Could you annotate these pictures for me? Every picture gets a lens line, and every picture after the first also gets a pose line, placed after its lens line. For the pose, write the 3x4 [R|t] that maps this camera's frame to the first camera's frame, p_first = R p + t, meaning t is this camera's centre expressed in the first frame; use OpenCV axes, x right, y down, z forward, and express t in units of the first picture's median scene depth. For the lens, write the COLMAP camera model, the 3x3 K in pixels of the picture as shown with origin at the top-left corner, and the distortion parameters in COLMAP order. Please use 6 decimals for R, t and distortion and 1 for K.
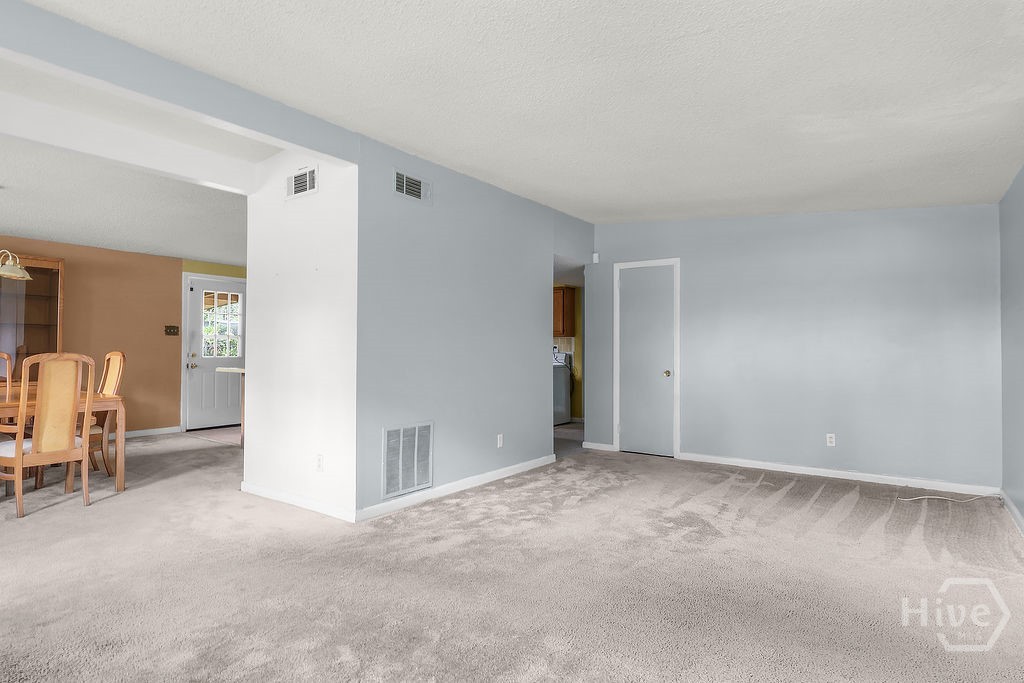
lens RADIAL K [[556.8, 0, 505.5], [0, 556.8, 344.9], [0, 0, 1]] dist [-0.004195, 0.001821]
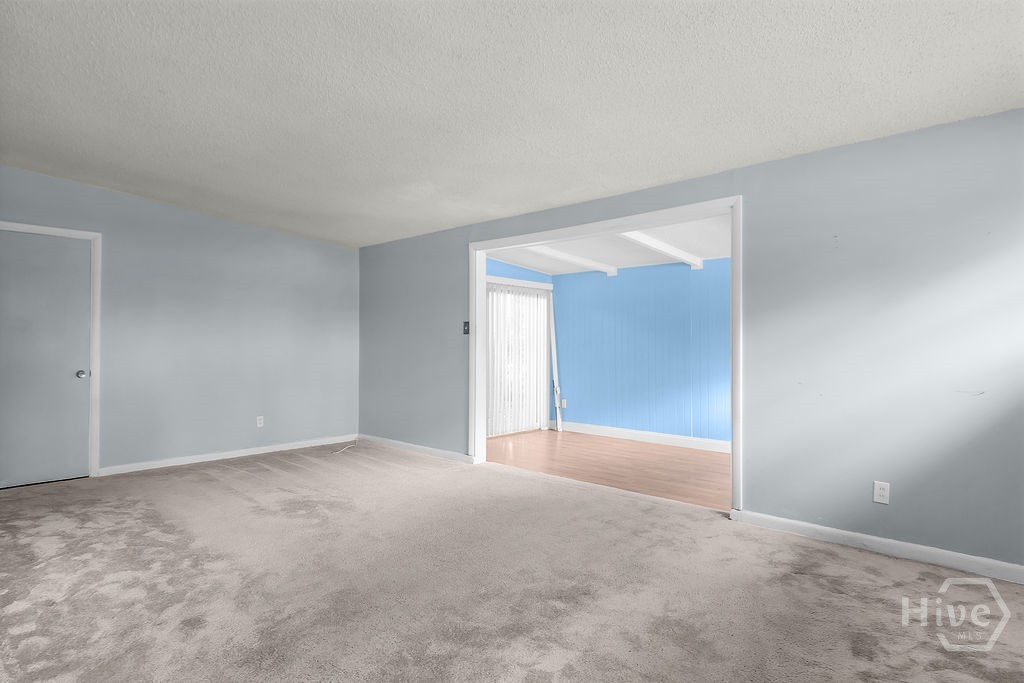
lens RADIAL K [[556.8, 0, 502.4], [0, 556.8, 339.0], [0, 0, 1]] dist [-0.004195, 0.001821]
pose [[0.128300, 0.004020, 0.991727, -0.640764], [-0.011734, 0.999928, -0.002535, -0.005817], [-0.991666, -0.011311, 0.128338, 0.447504]]
